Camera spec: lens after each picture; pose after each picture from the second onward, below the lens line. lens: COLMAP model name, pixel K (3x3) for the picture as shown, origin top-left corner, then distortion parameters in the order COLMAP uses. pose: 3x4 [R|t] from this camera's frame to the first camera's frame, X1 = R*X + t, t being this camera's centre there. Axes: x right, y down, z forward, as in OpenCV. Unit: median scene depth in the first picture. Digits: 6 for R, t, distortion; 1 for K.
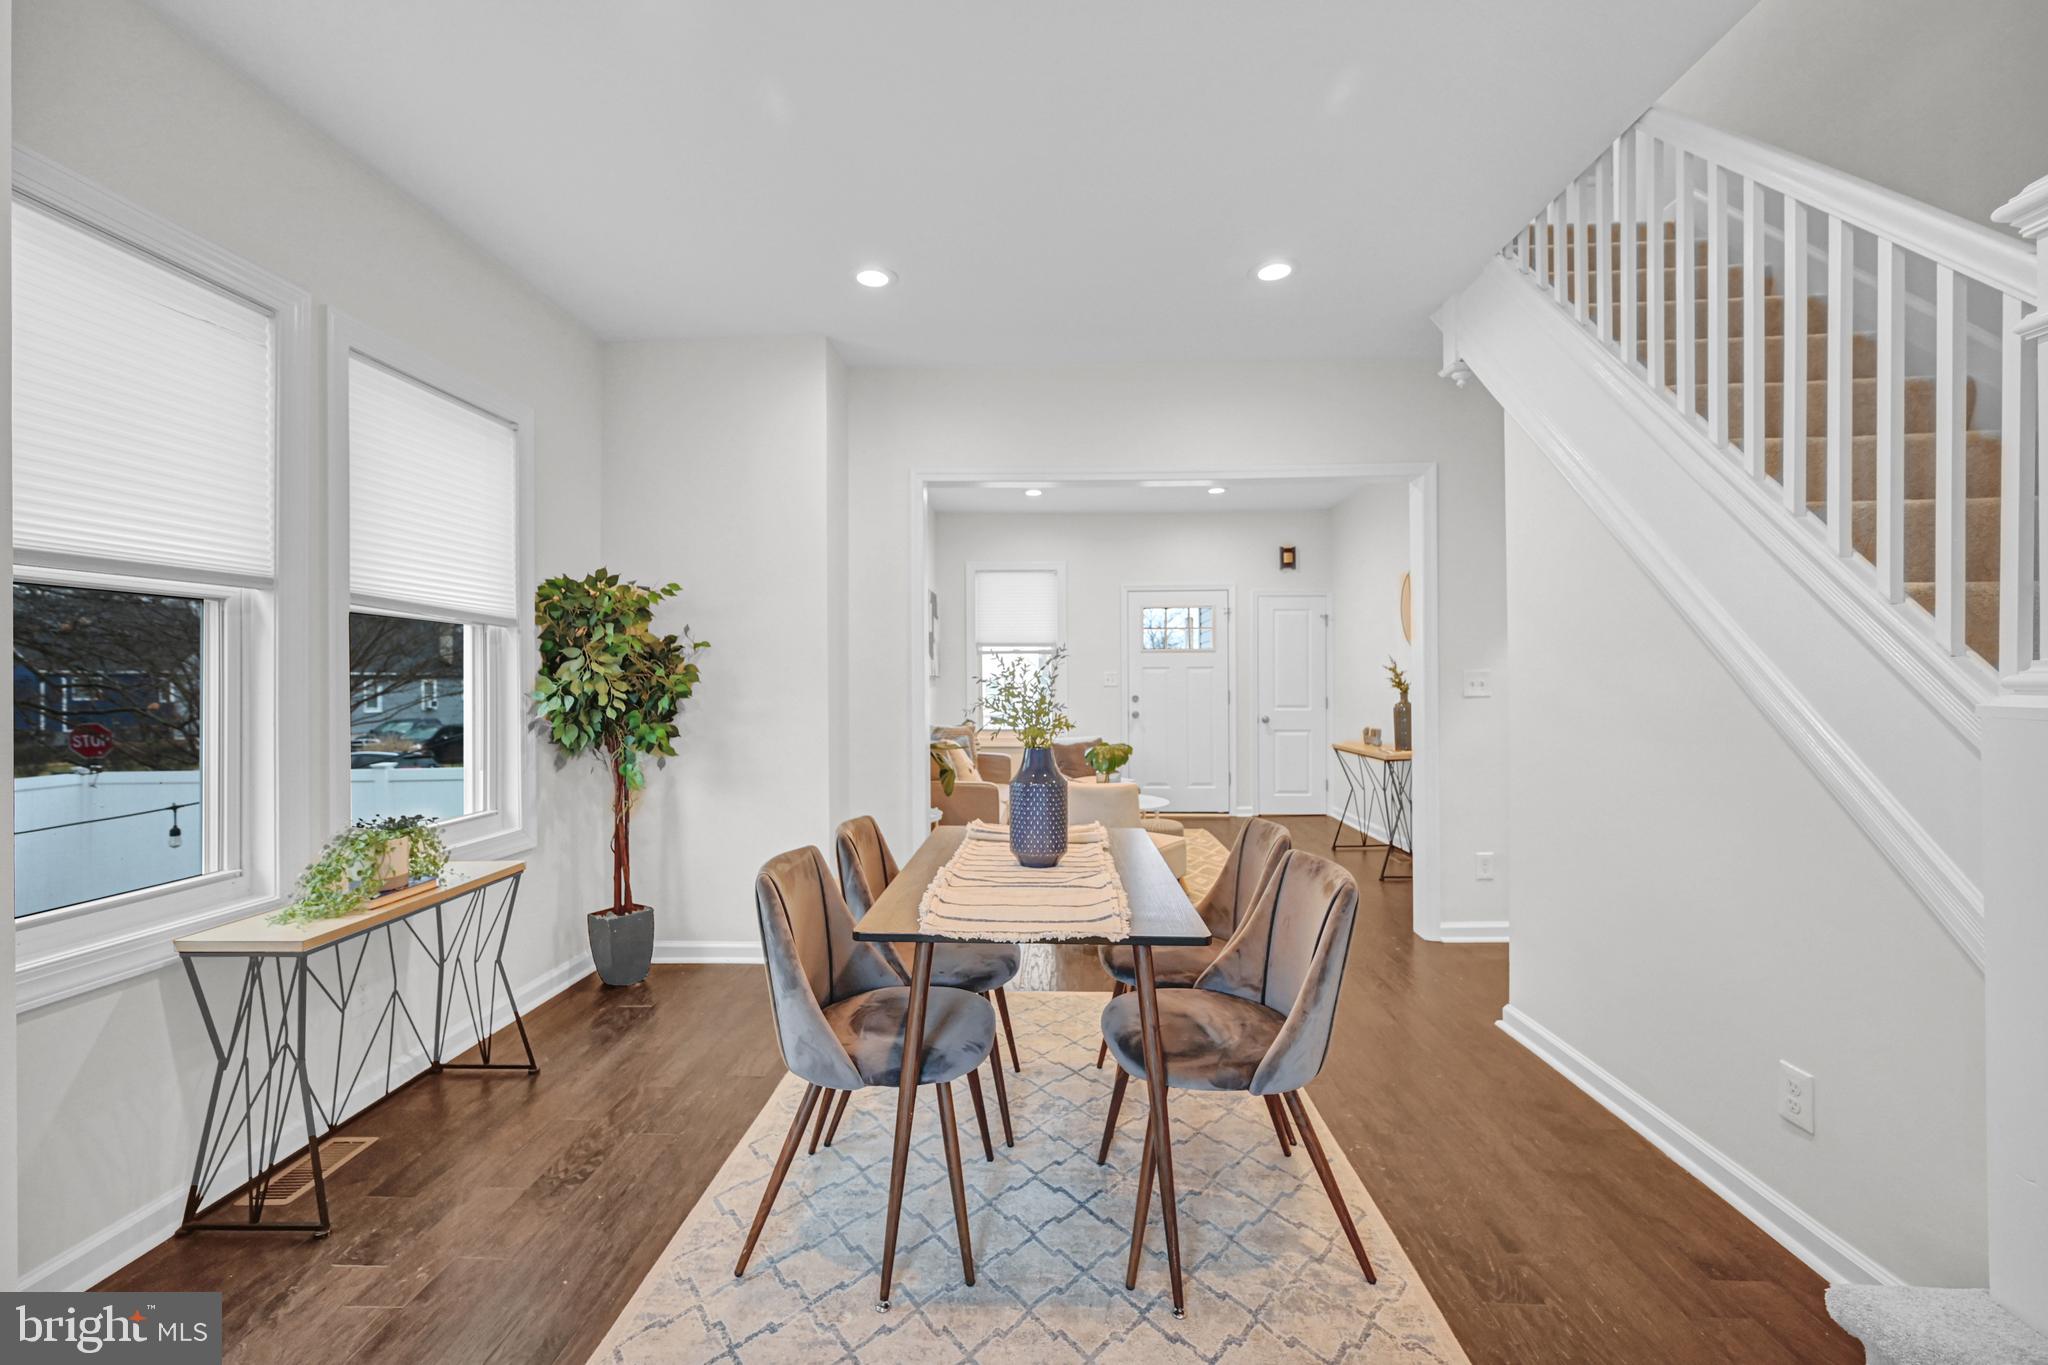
lens RADIAL K [[843.3, 0, 1016.6], [0, 843.3, 665.1], [0, 0, 1]] dist [0.000325, -0.000889]
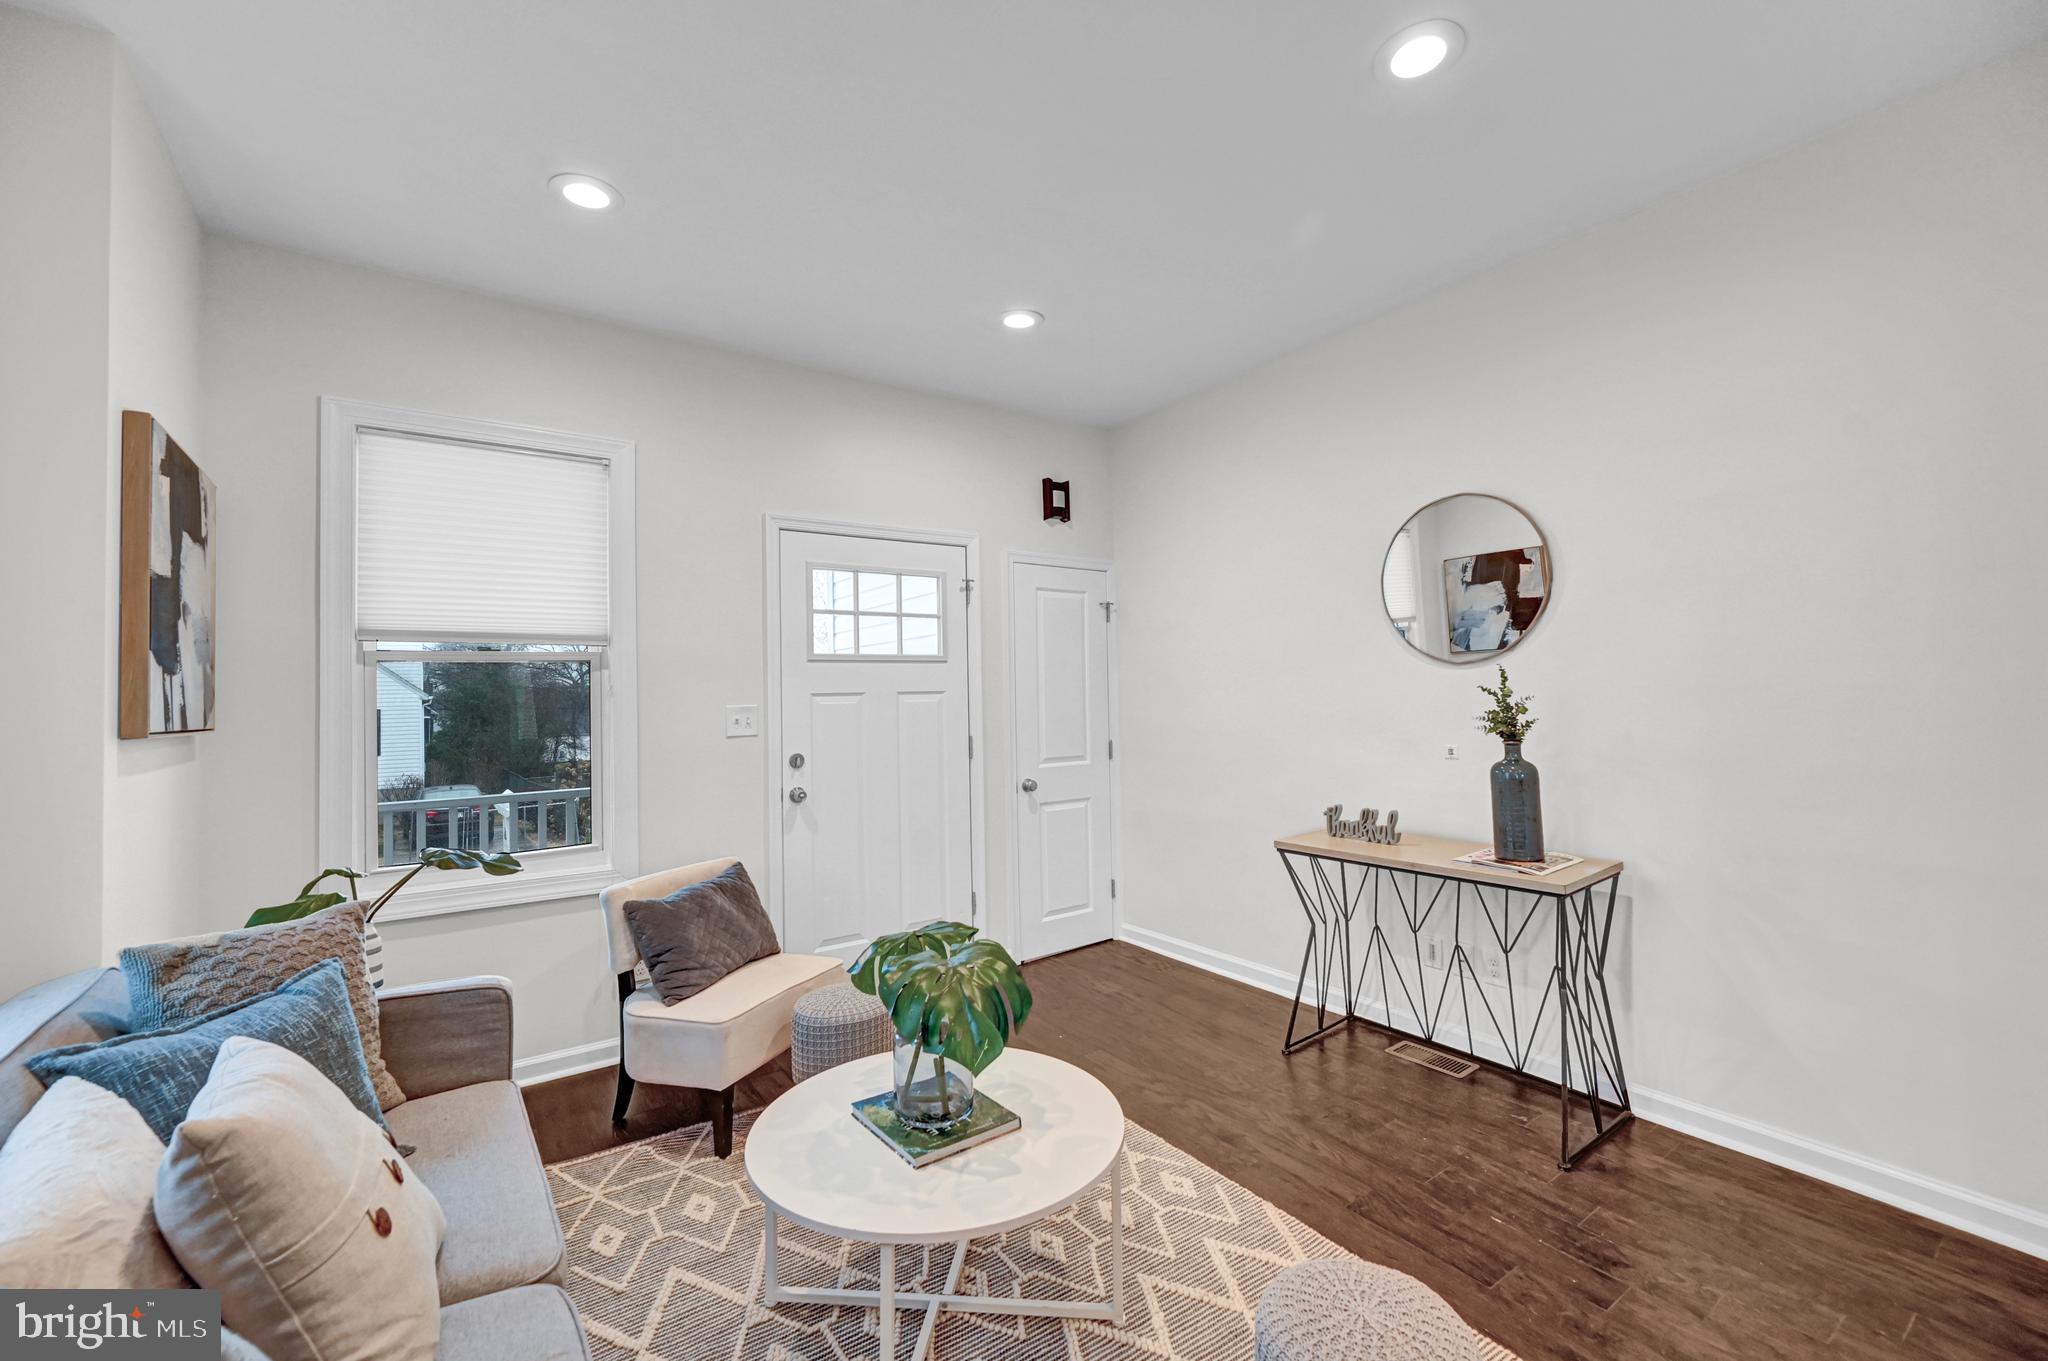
lens RADIAL K [[841.9, 0, 1037.3], [0, 841.9, 670.8], [0, 0, 1]] dist [0.000582, -0.000355]
pose [[0.799025, 0.004305, 0.601283, -0.096678], [0.008377, 0.999798, -0.018290, -0.001431], [-0.601240, 0.019651, 0.798827, 1.631216]]
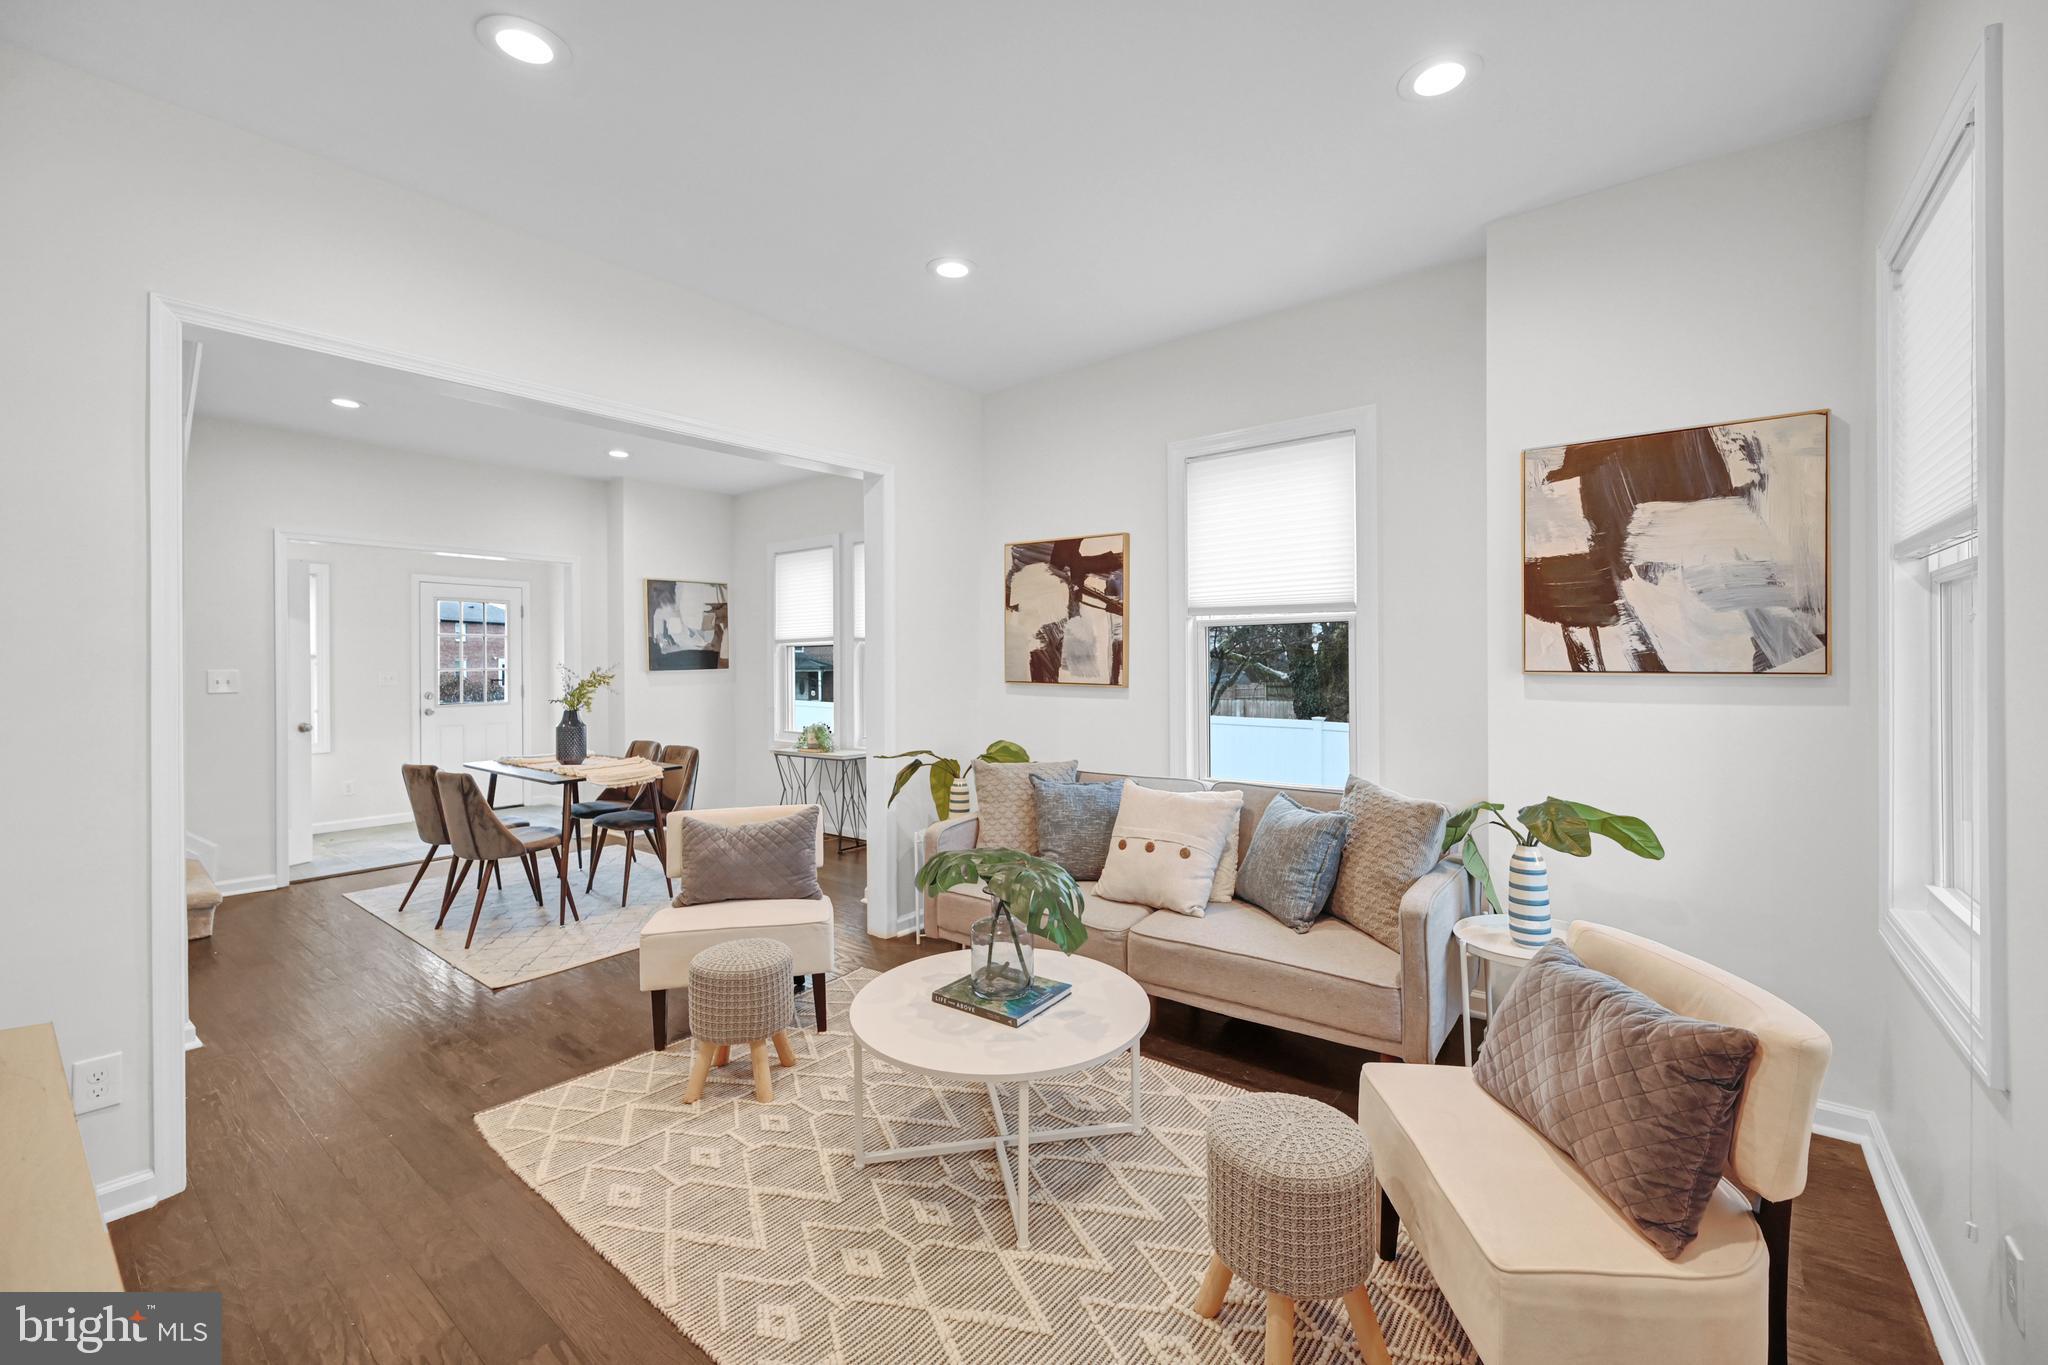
lens RADIAL K [[843.3, 0, 1032.0], [0, 843.3, 663.7], [0, 0, 1]] dist [0.000325, -0.000889]
pose [[-0.586072, 0.011550, -0.810176, 0.945036], [0.022494, 0.999745, -0.002019, 0.011919], [0.809947, -0.019408, -0.586183, 2.791201]]
